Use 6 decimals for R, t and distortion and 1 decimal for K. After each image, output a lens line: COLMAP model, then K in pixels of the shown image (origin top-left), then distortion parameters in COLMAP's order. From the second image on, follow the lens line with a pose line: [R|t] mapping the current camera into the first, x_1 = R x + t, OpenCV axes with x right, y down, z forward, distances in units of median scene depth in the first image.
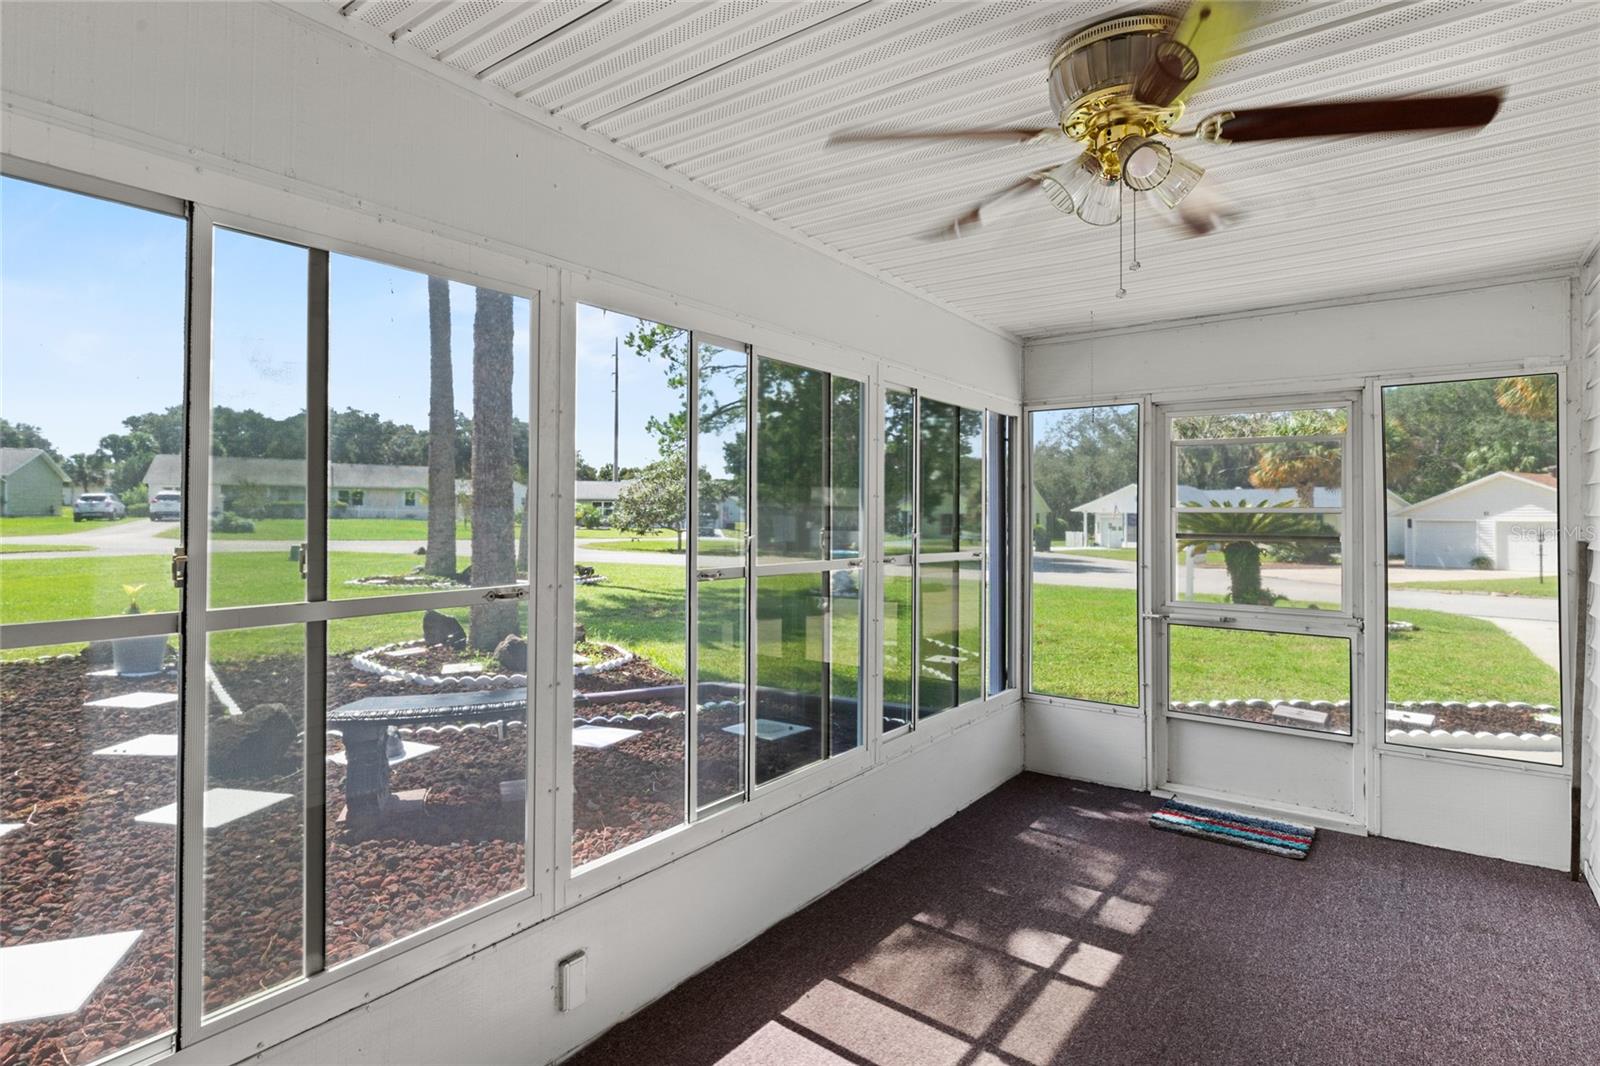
lens RADIAL K [[784.2, 0, 798.1], [0, 784.2, 524.3], [0, 0, 1]] dist [-0.009516, 0.002695]
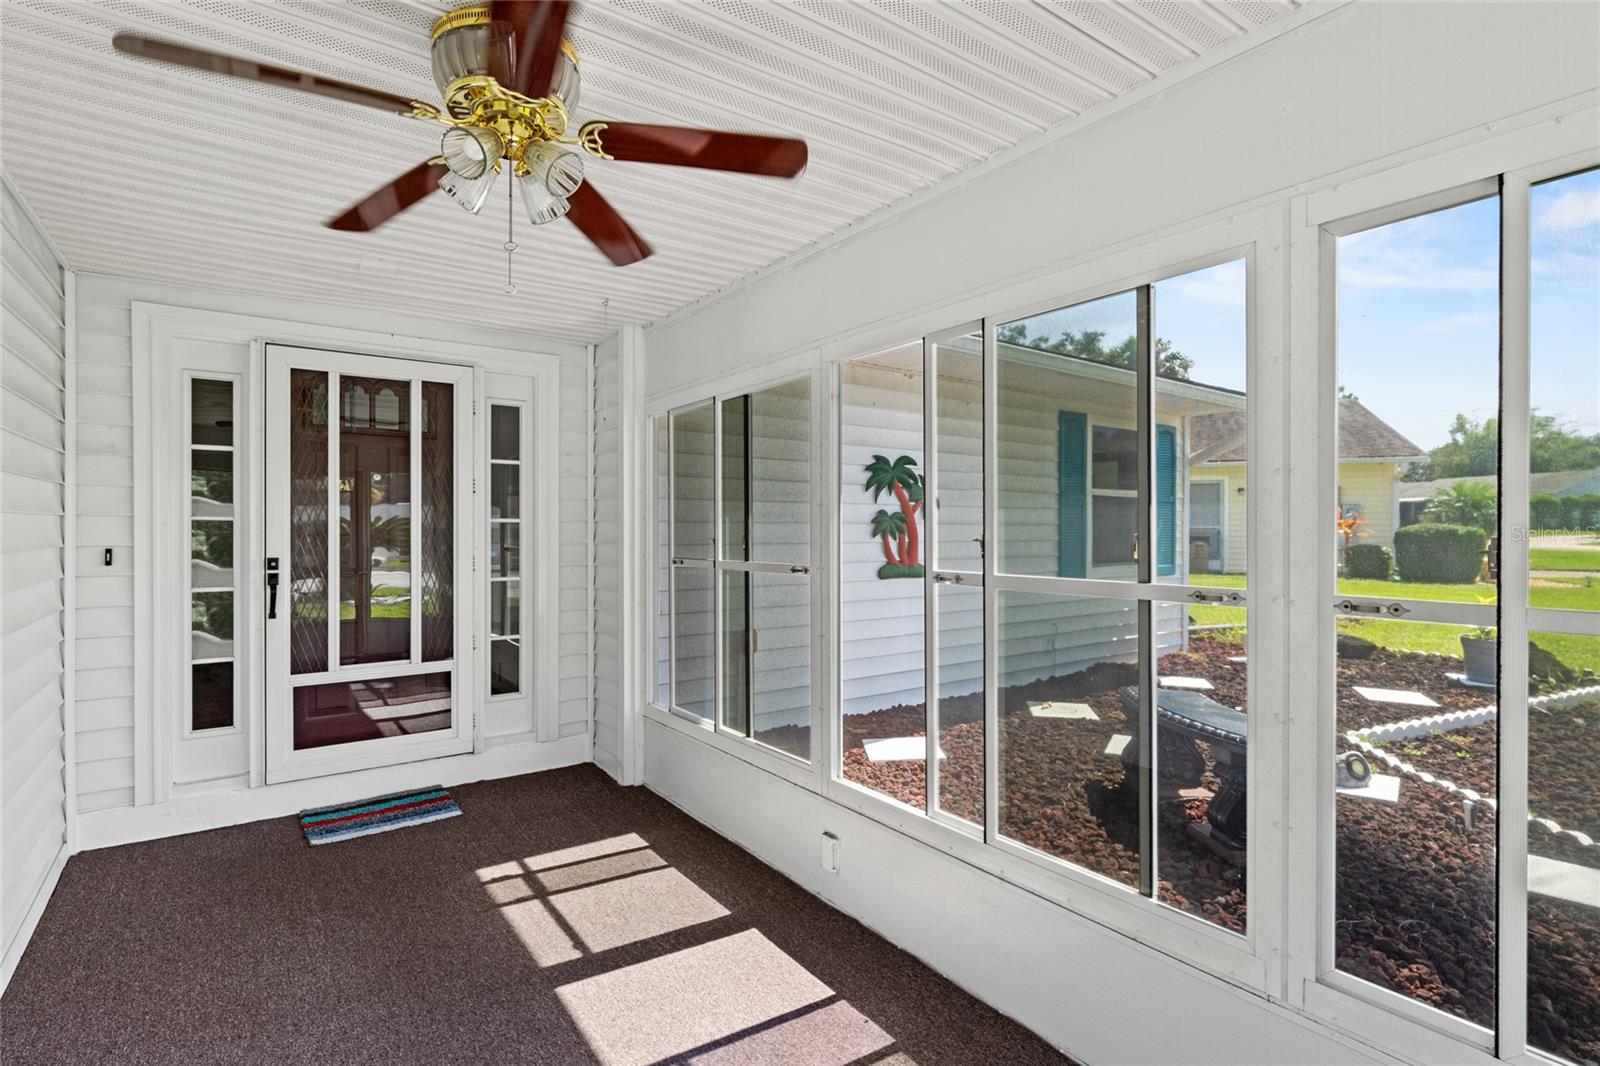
lens RADIAL K [[784.2, 0, 794.9], [0, 784.2, 525.2], [0, 0, 1]] dist [-0.009516, 0.002695]
pose [[-0.282955, 0.005742, -0.959116, 1.048385], [0.004227, 0.999980, 0.004740, -0.008017], [0.959124, -0.002713, -0.282973, 1.312041]]
